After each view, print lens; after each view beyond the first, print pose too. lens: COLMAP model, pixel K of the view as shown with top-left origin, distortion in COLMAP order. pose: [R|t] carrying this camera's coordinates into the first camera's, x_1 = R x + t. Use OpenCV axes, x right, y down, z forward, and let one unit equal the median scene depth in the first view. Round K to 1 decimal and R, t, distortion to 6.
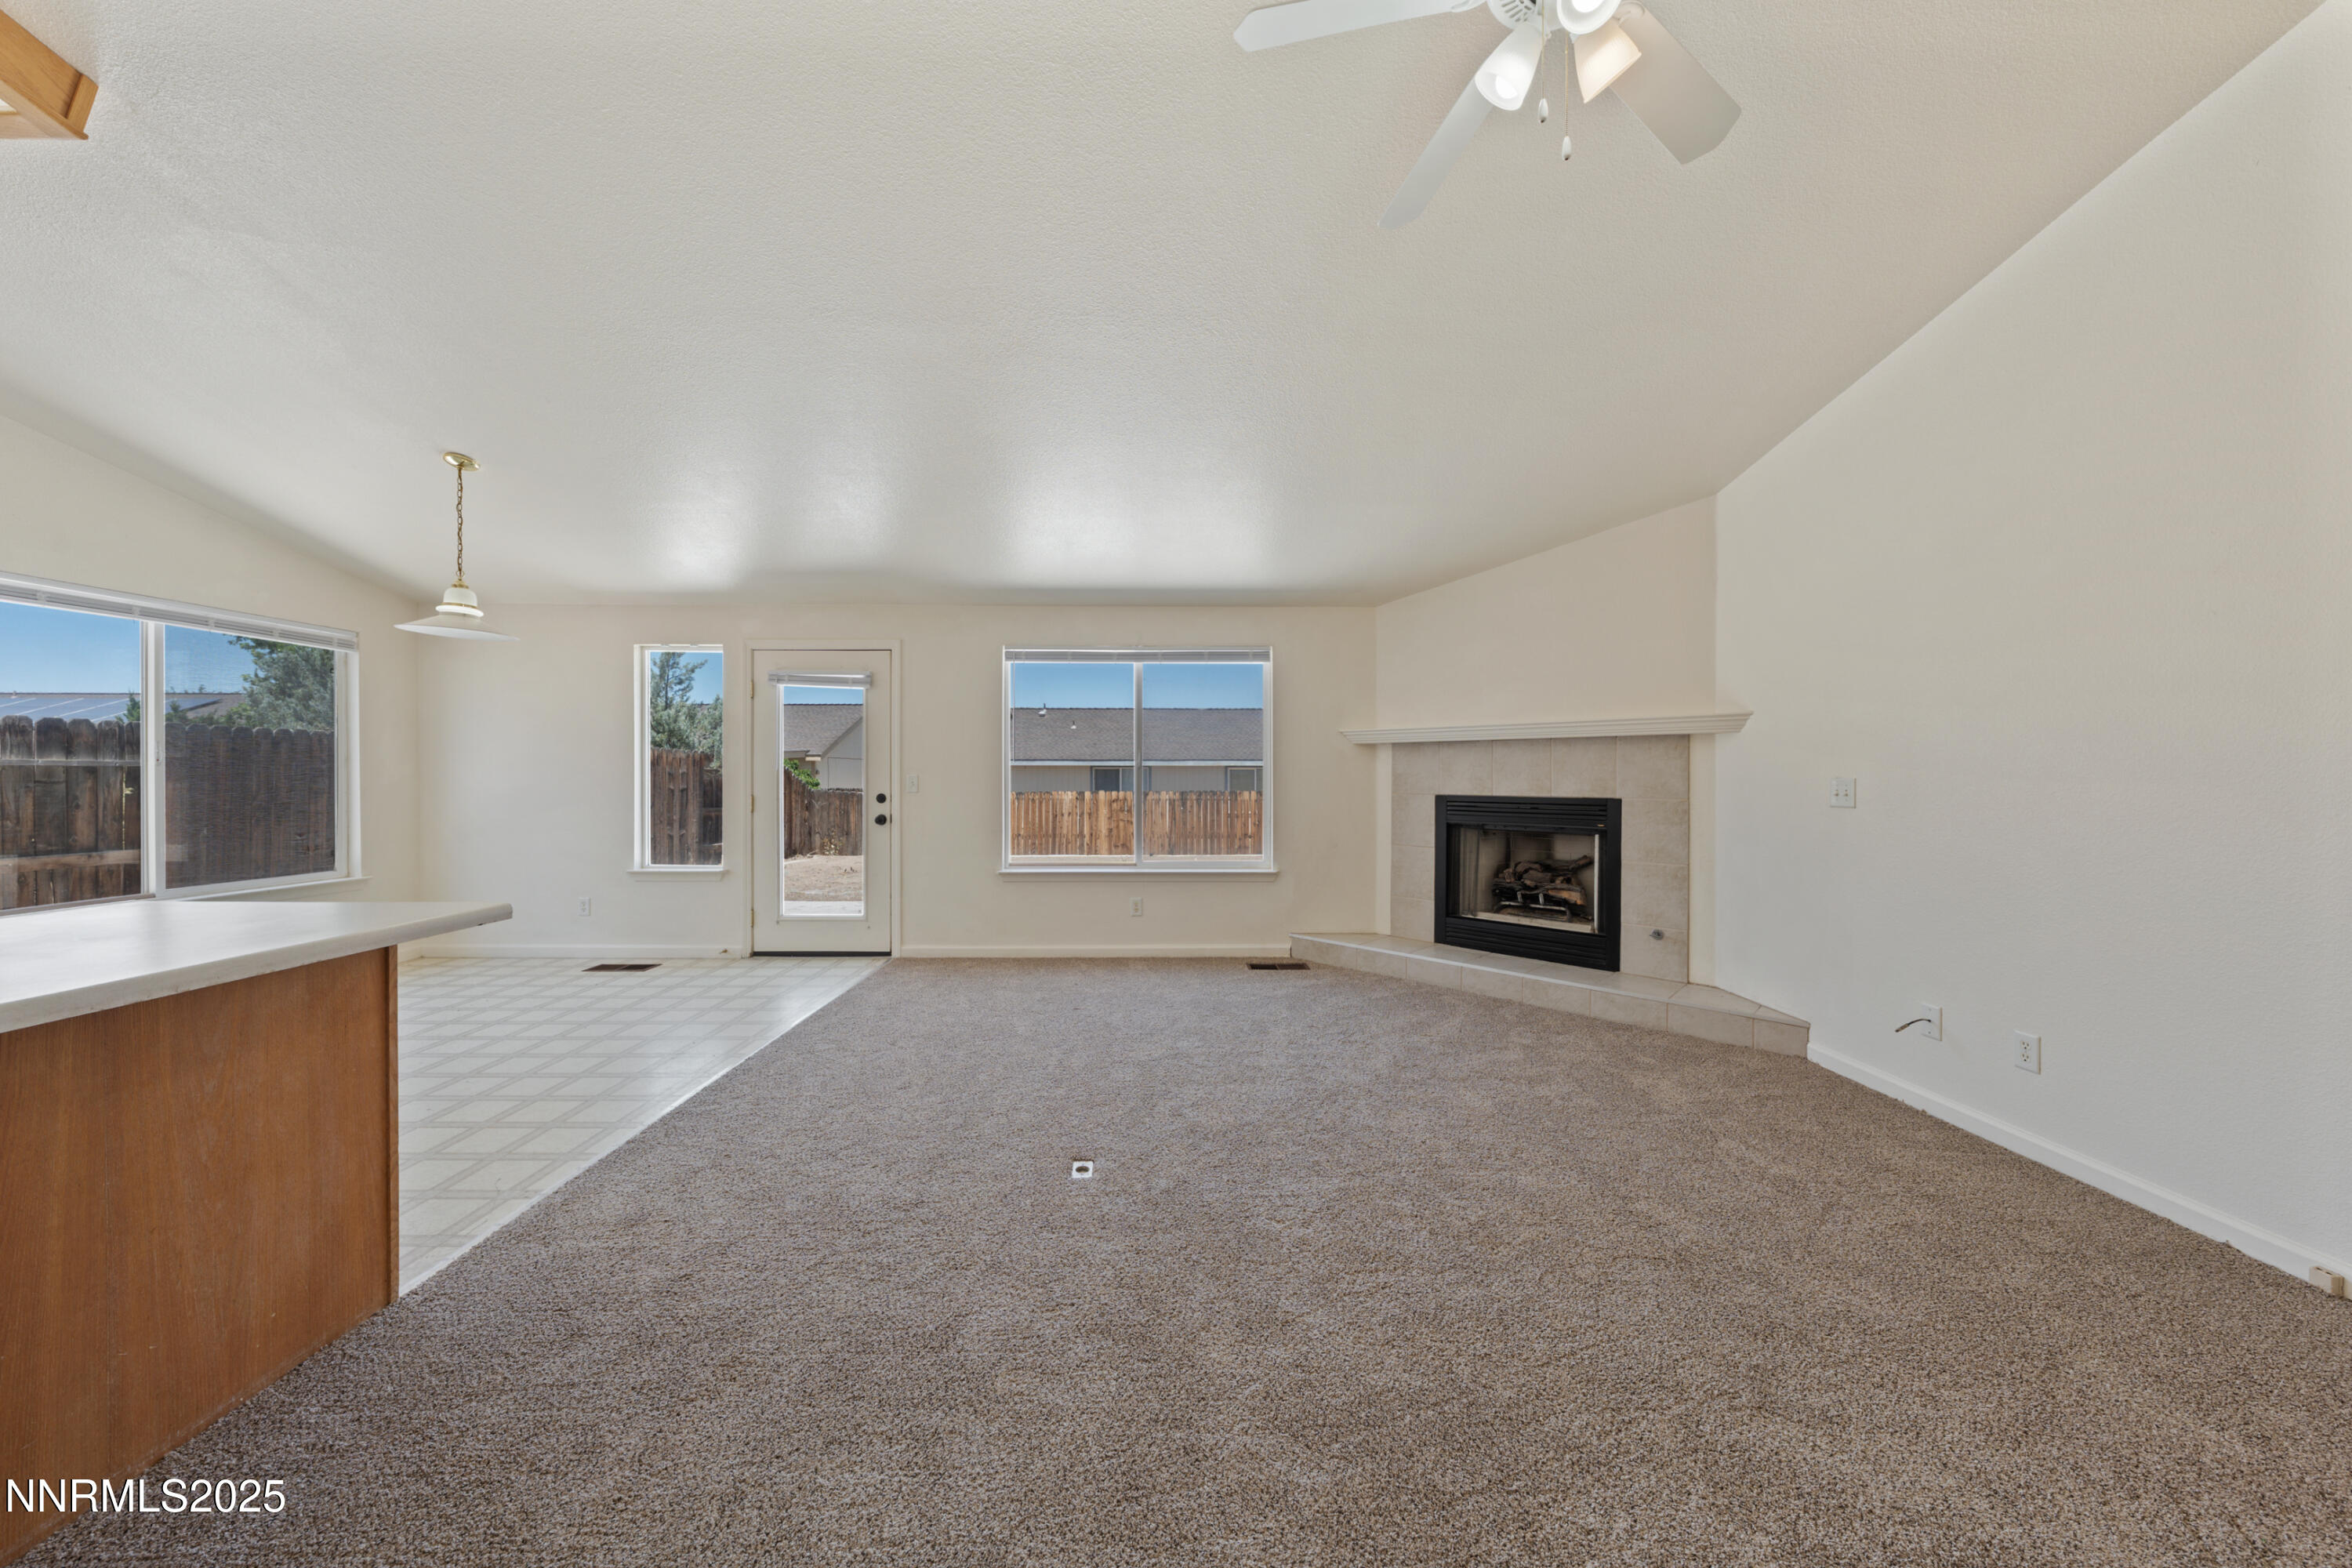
lens RADIAL K [[796.8, 0, 1172.4], [0, 796.8, 780.2], [0, 0, 1]] dist [-0.001451, -0.000106]
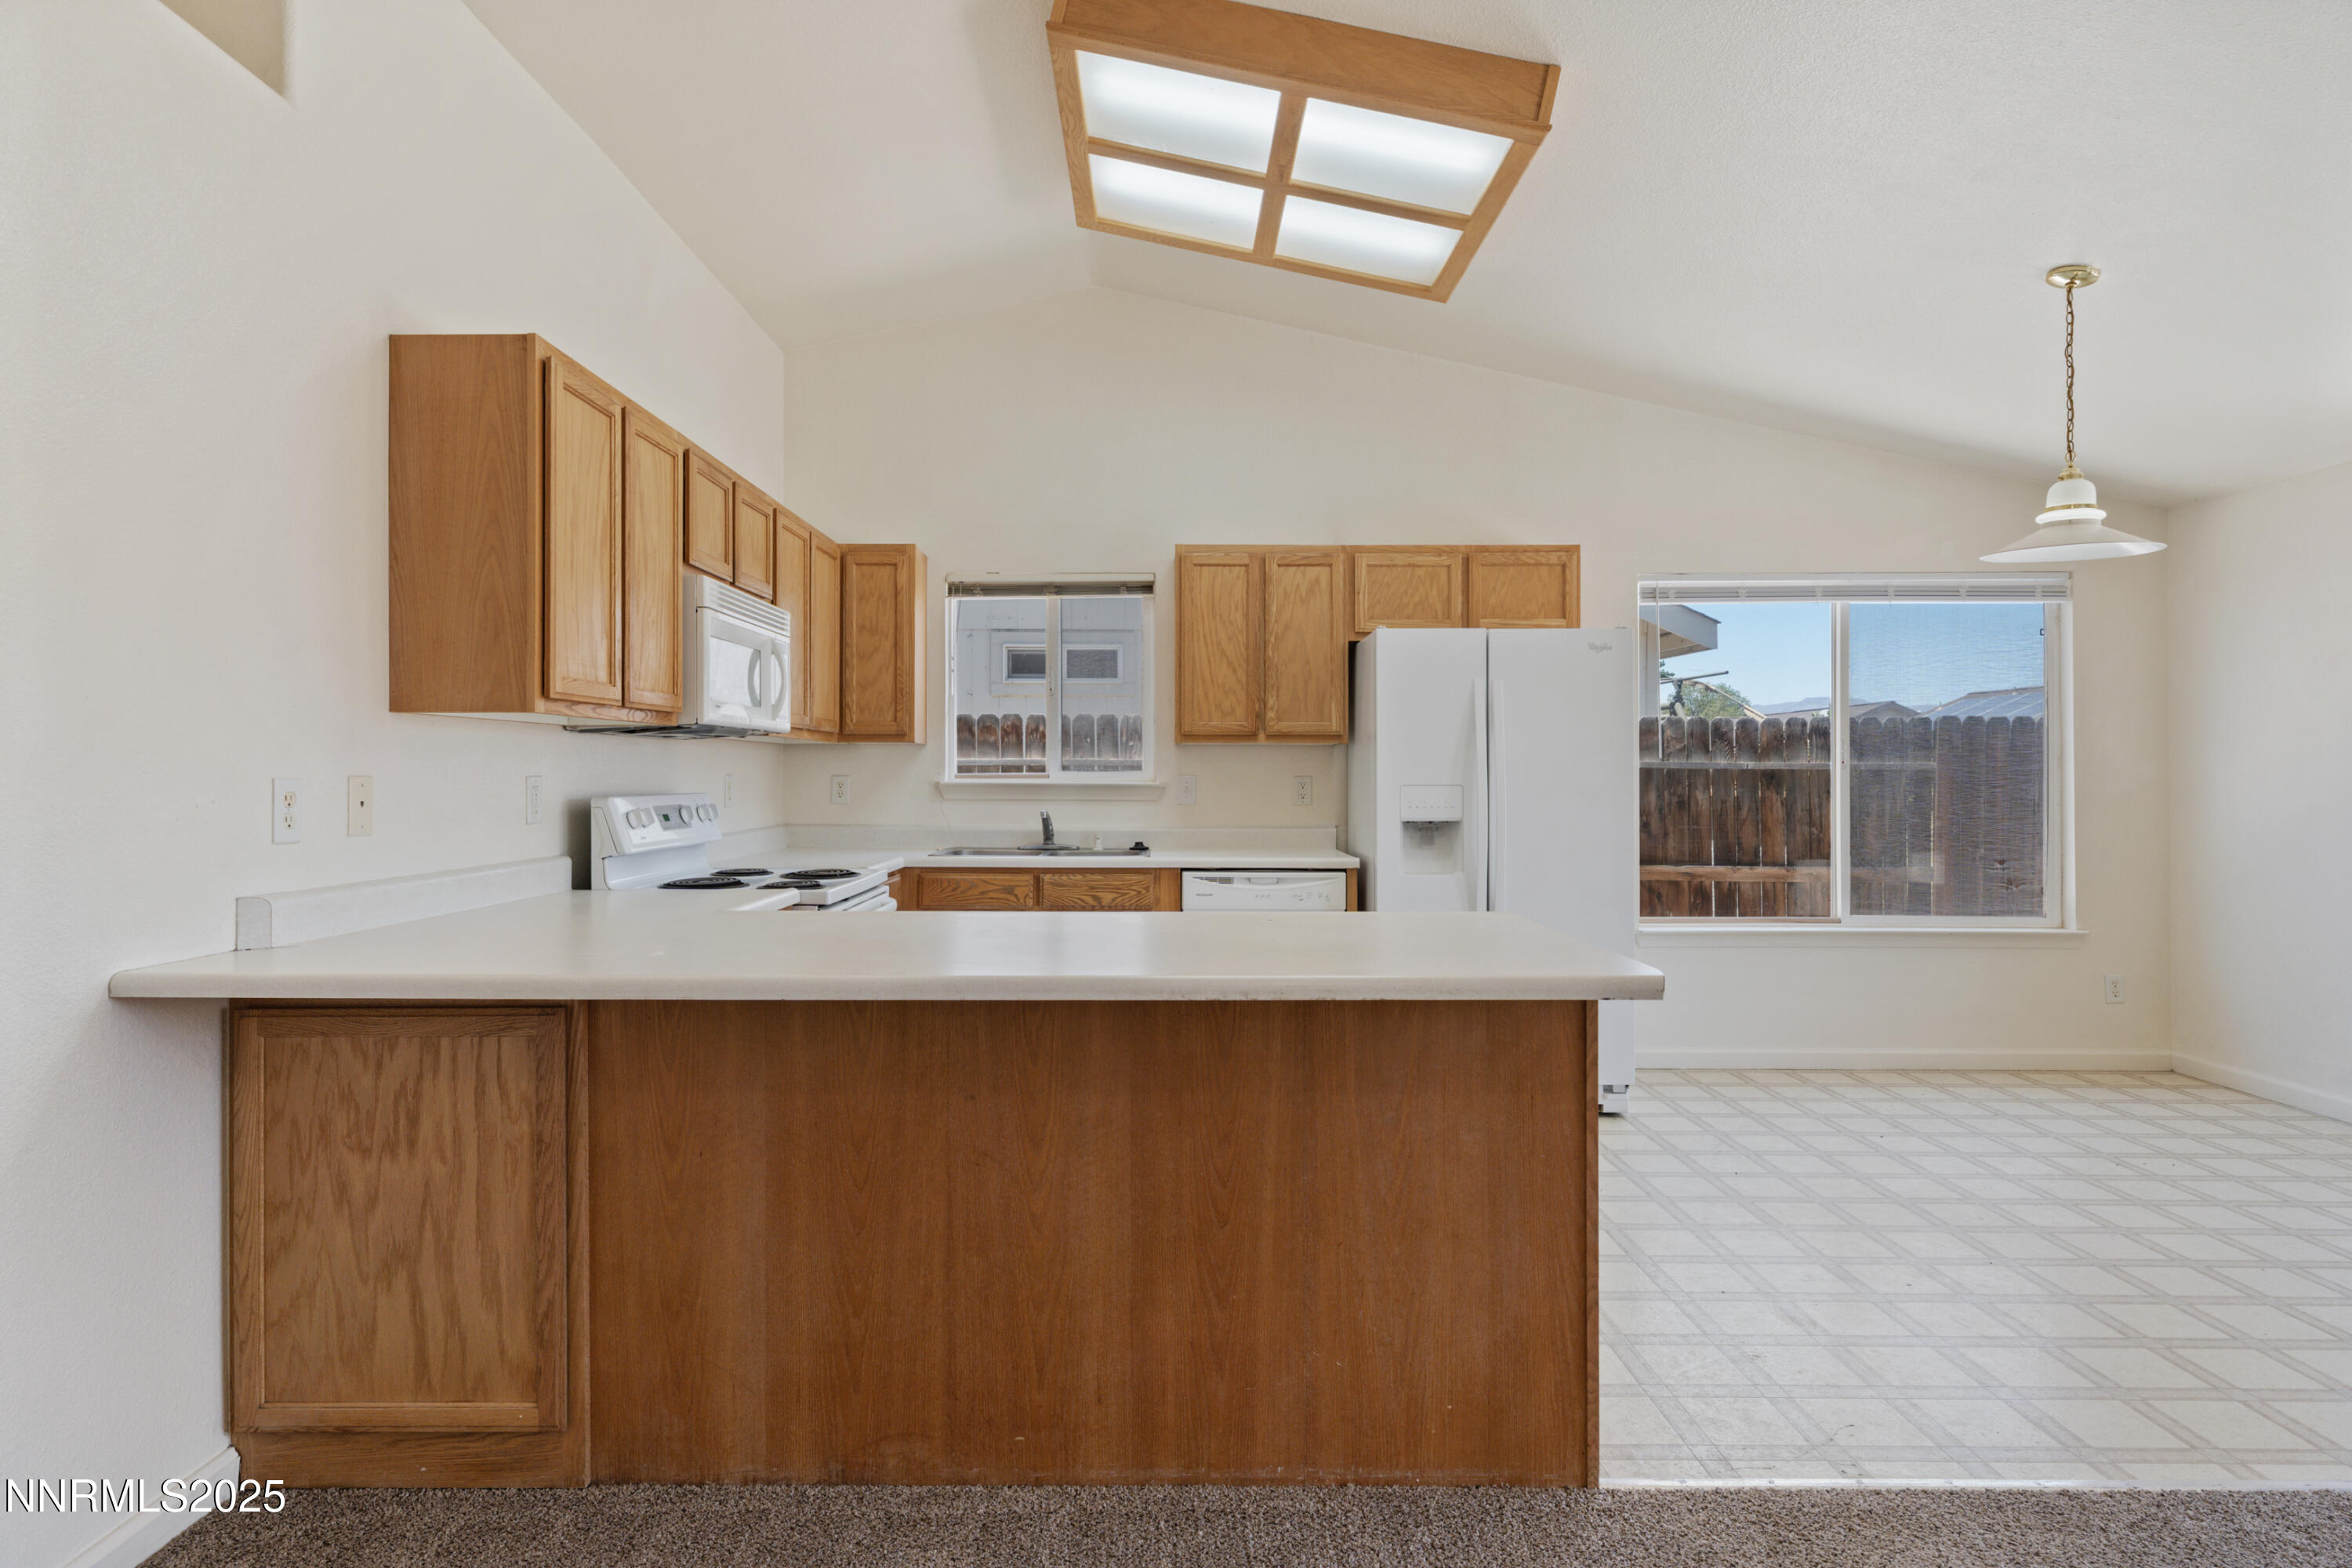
lens RADIAL K [[1270.7, 0, 1149.8], [0, 1270.7, 768.4], [0, 0, 1]] dist [0.000531, 0.000674]
pose [[-0.017120, -0.008141, -0.999820, 0.083882], [-0.007595, 0.999939, -0.008012, -0.001700], [0.999825, 0.007456, -0.017181, 0.227863]]
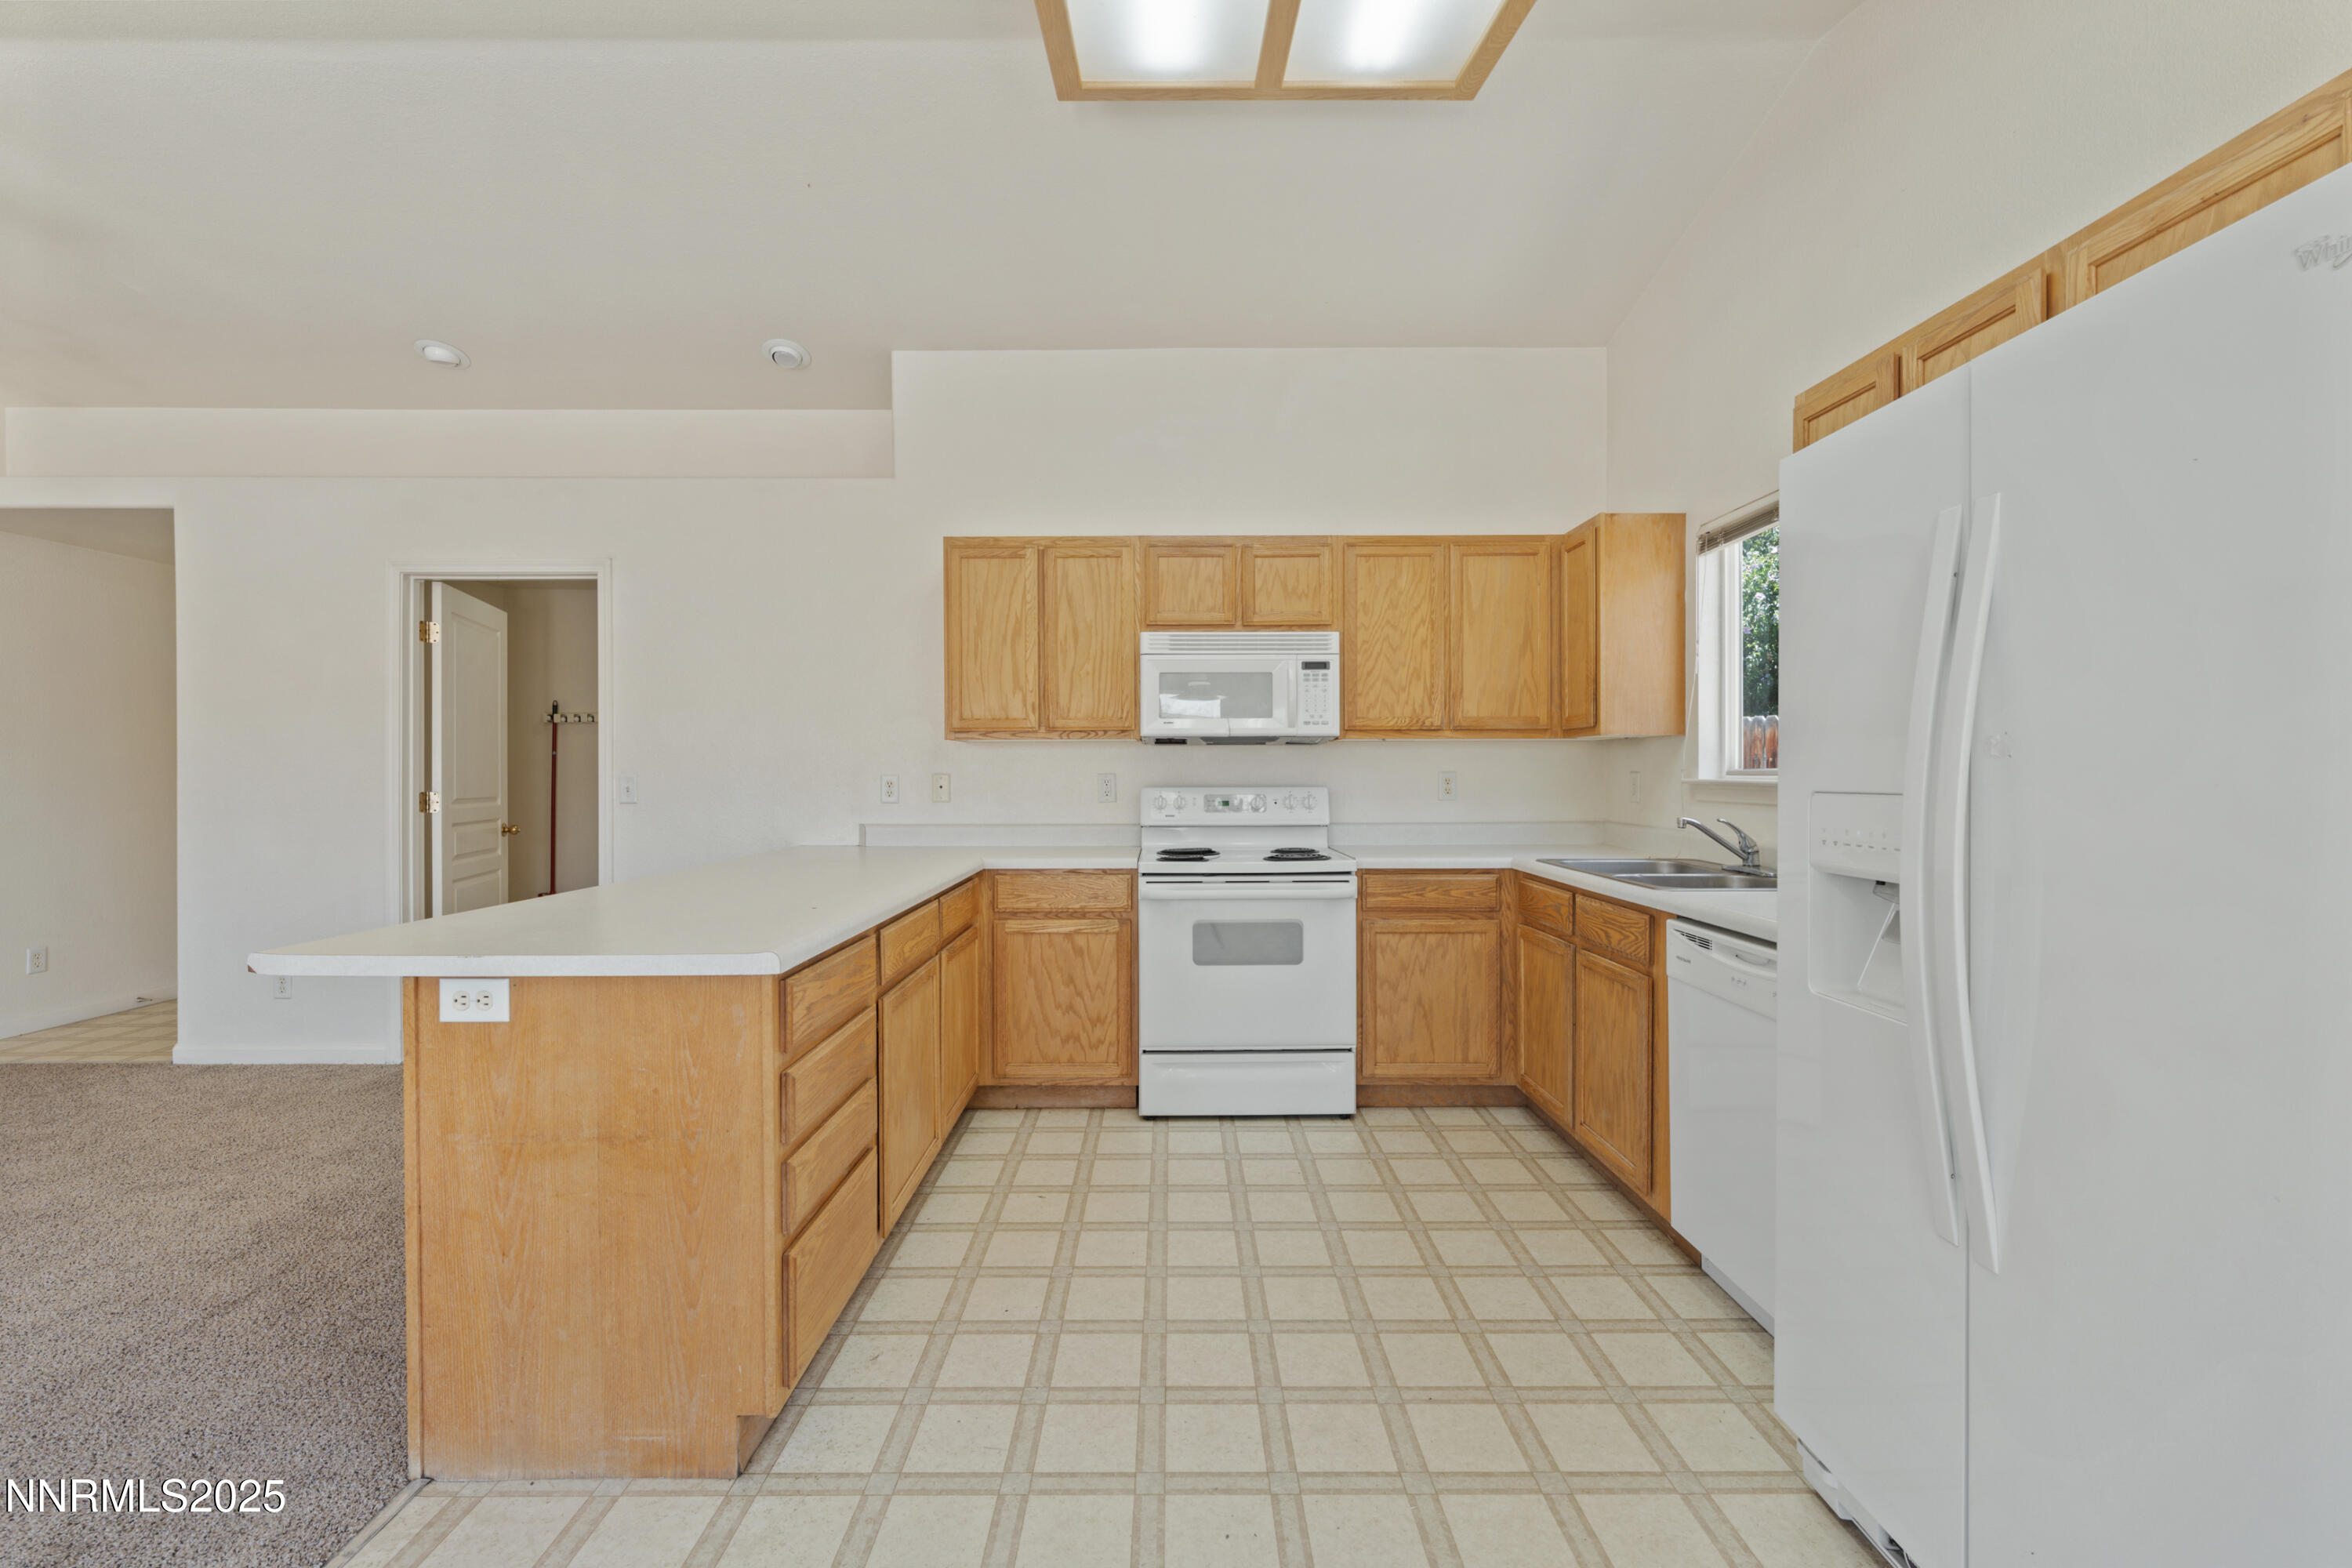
lens RADIAL K [[942.0, 0, 1173.3], [0, 942.0, 781.8], [0, 0, 1]] dist [-0.002526, 0.000272]
pose [[-0.999987, -0.000364, 0.005004, -0.647485], [-0.000285, 0.999877, 0.015700, -0.006283], [-0.005010, 0.015698, -0.999864, 0.712853]]
